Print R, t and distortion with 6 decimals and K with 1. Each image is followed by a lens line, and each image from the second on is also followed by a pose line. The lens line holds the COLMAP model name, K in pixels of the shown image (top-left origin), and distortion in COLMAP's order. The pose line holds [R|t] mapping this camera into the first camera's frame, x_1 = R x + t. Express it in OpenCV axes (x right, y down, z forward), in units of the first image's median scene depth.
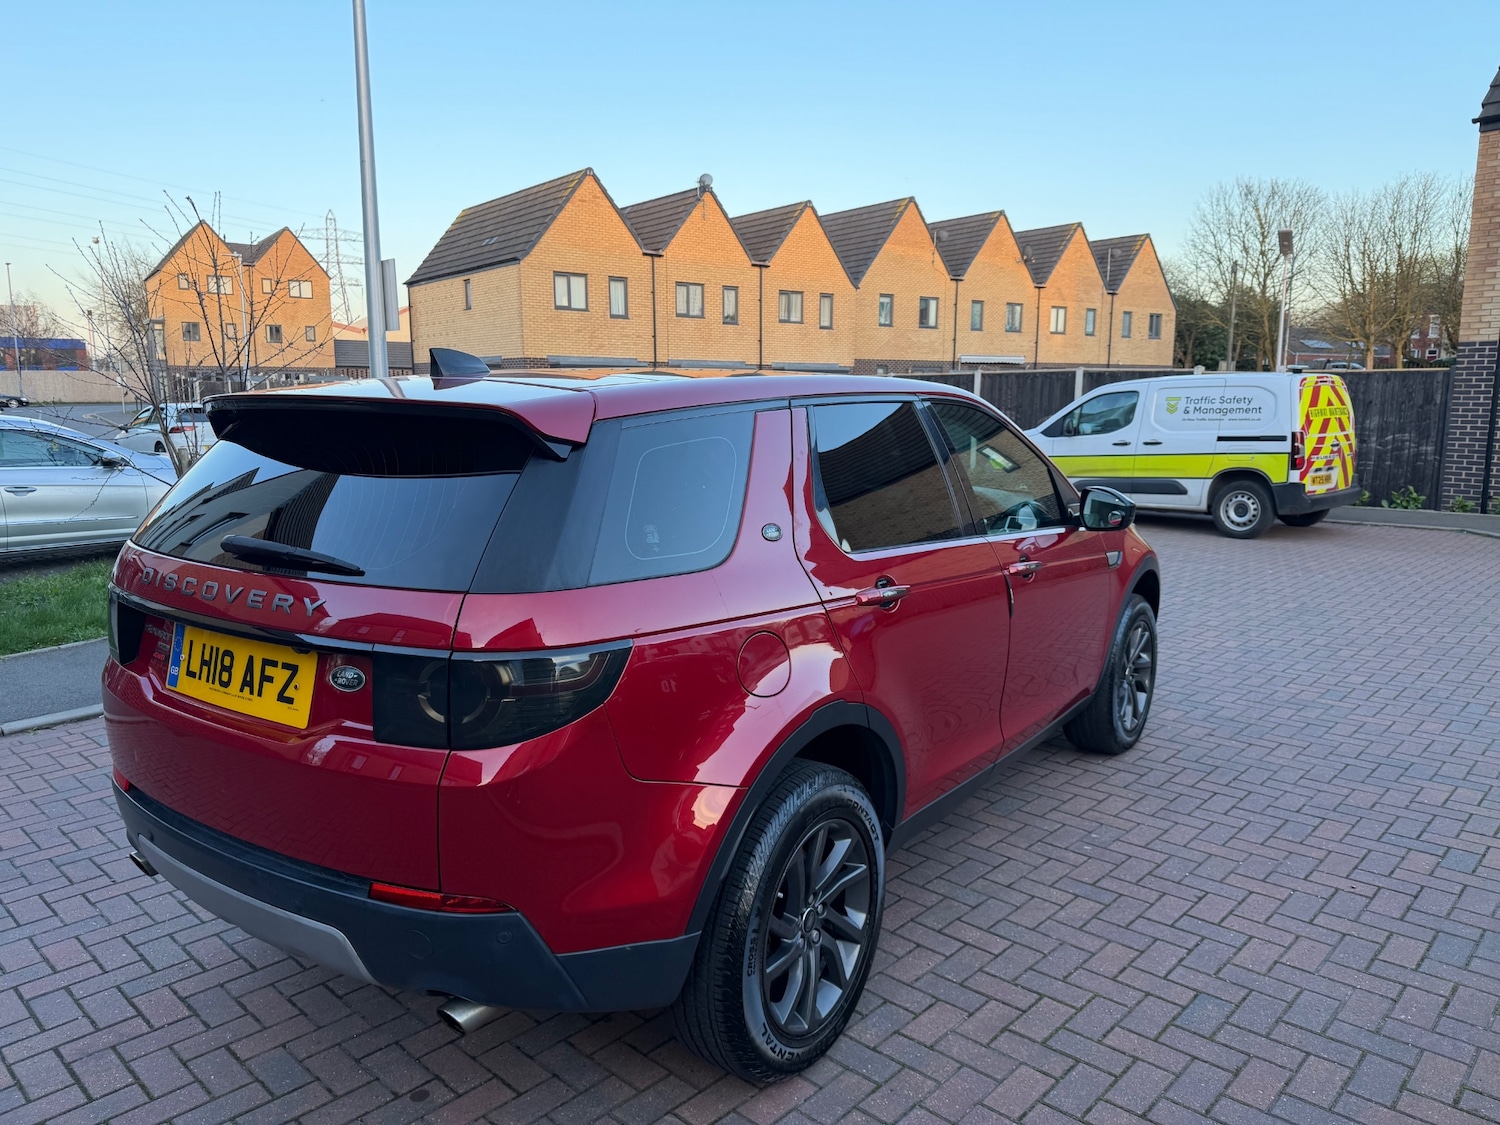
lens RADIAL K [[1054.5, 0, 749.8], [0, 1054.5, 580.3], [0, 0, 1]] dist [0.030227, -0.038334]
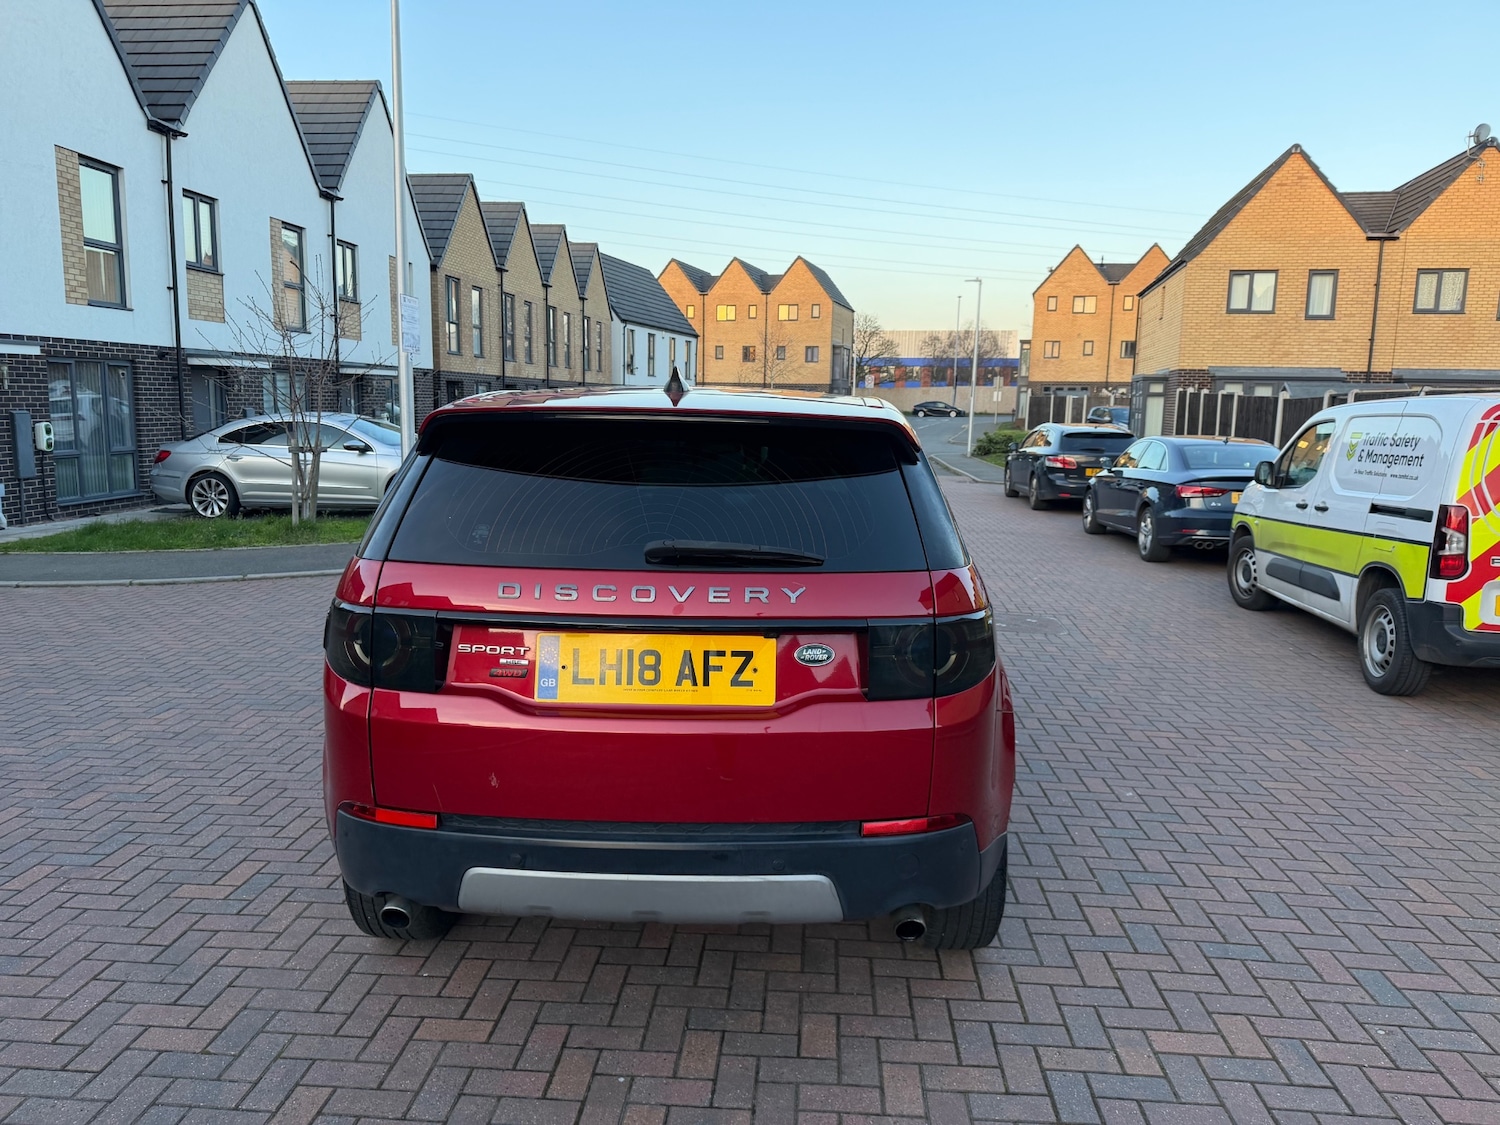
lens RADIAL K [[1054.5, 0, 739.5], [0, 1054.5, 568.6], [0, 0, 1]] dist [0.030227, -0.038334]
pose [[0.628844, 0.133379, -0.766006, 0.245203], [-0.151677, 0.987293, 0.047393, -0.028416], [0.762594, 0.086383, 0.641084, 0.144075]]
